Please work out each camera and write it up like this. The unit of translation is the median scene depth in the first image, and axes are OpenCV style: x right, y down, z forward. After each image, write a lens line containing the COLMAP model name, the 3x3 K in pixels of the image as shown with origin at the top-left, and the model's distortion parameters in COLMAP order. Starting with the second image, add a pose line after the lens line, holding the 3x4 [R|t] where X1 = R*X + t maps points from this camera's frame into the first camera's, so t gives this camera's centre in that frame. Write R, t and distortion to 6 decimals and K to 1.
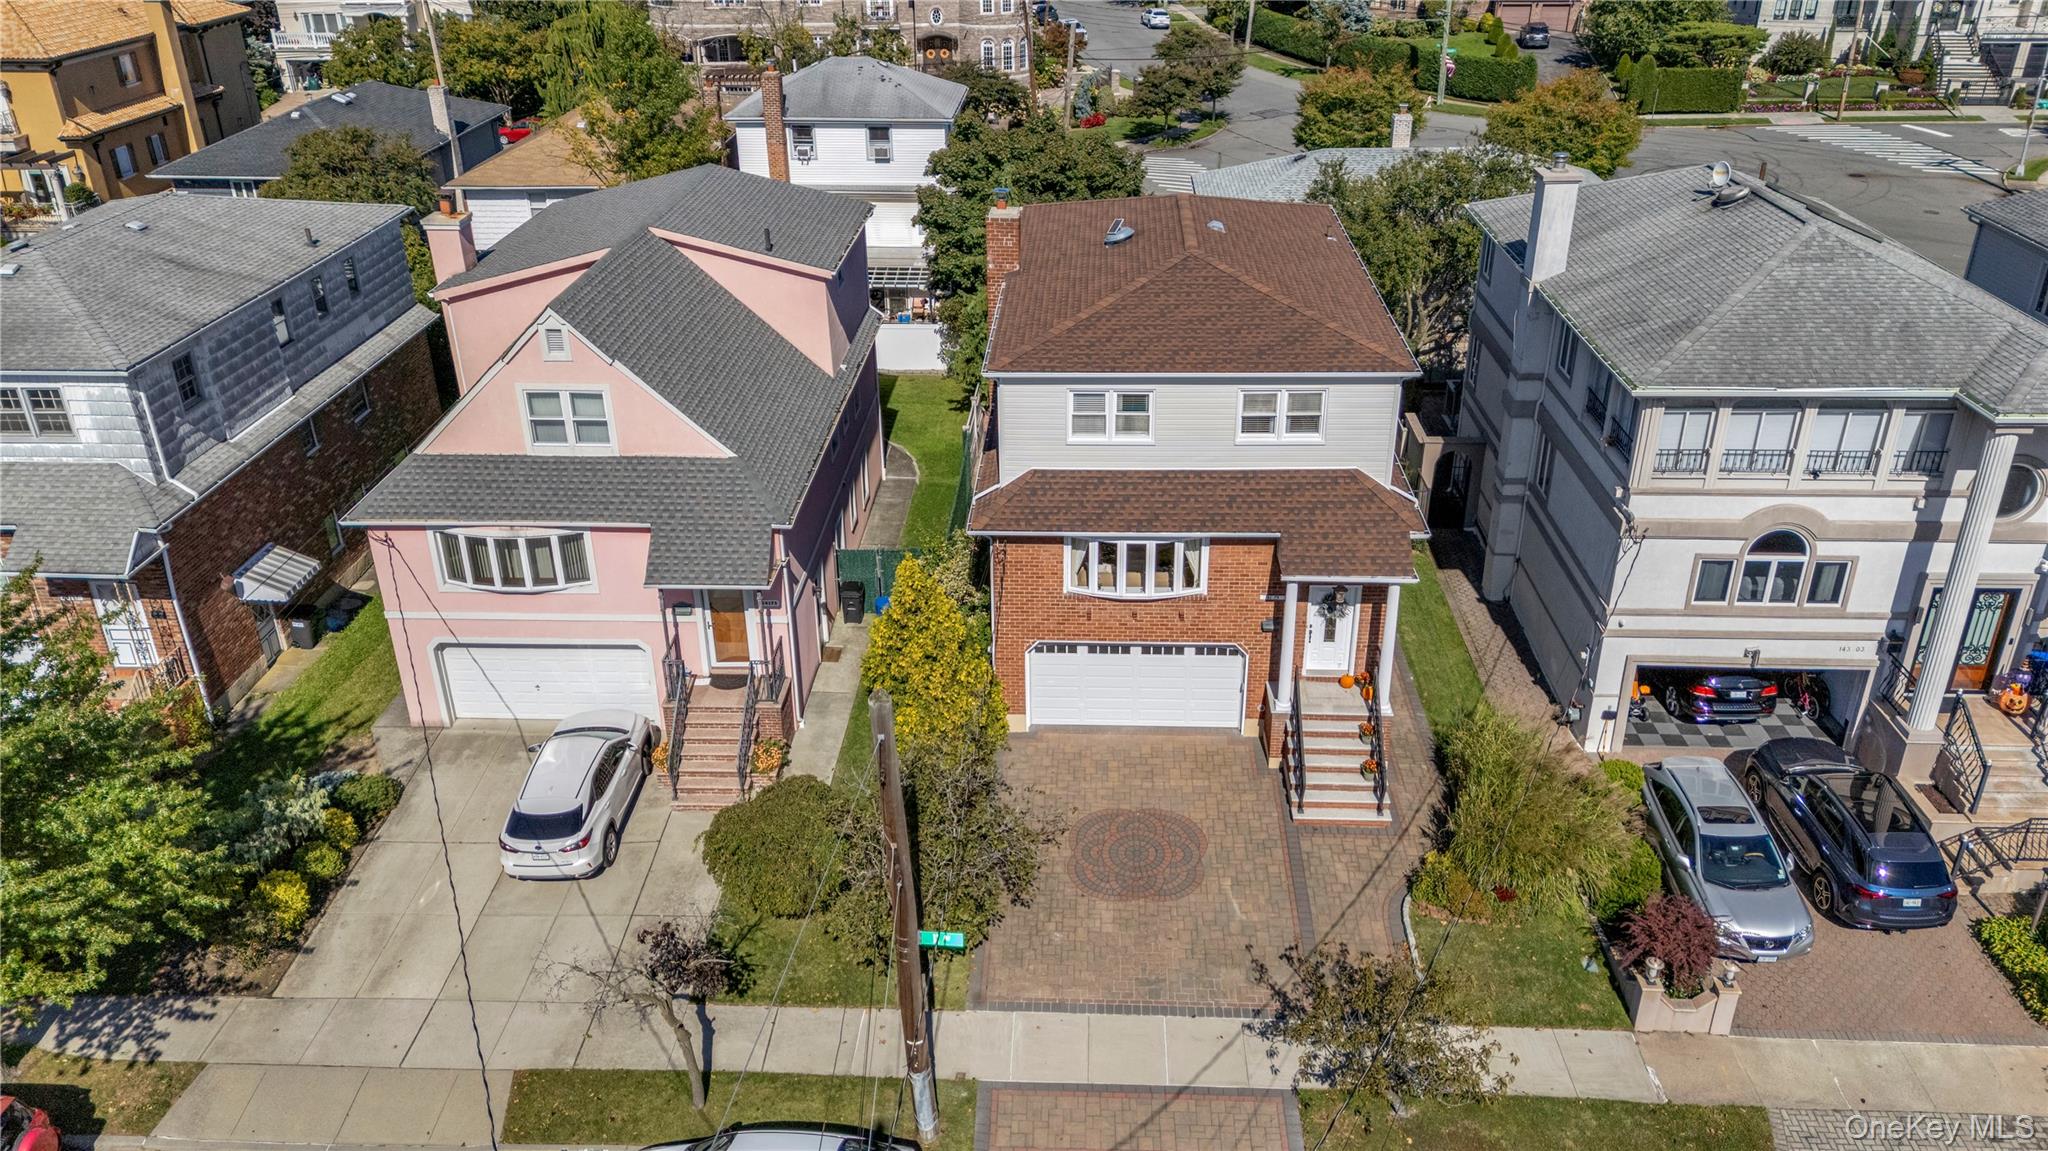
lens RADIAL K [[1492.1, 0, 1013.5], [0, 1492.1, 568.8], [0, 0, 1]] dist [0.064926, -0.001376]
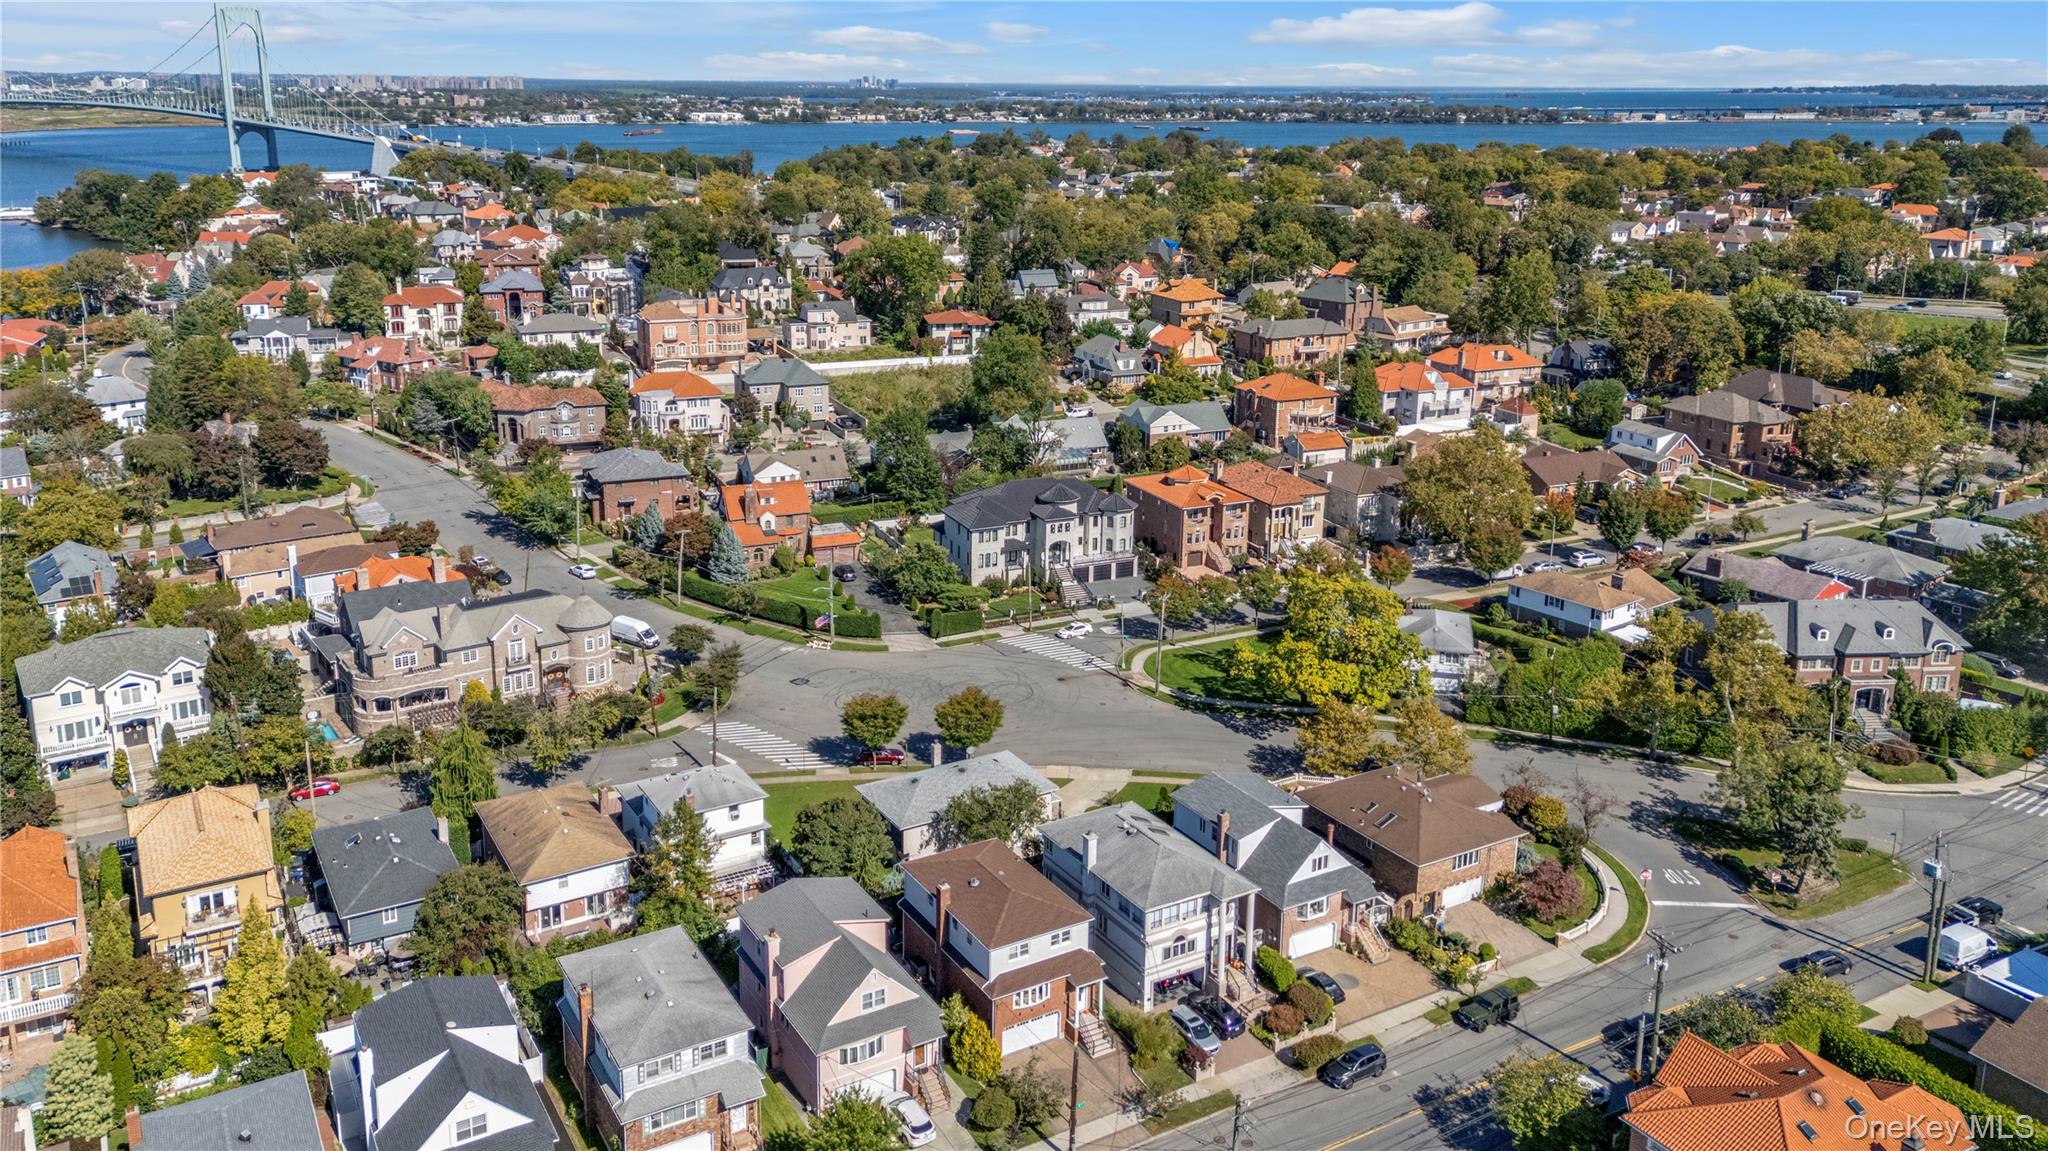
lens RADIAL K [[1492.1, 0, 1024.2], [0, 1492.1, 569.1], [0, 0, 1]] dist [0.064926, -0.001376]
pose [[0.831133, -0.127879, 0.541170, -1.614938], [0.223423, 0.967985, -0.114398, -0.541370], [-0.509216, 0.215990, 0.833095, -1.964983]]
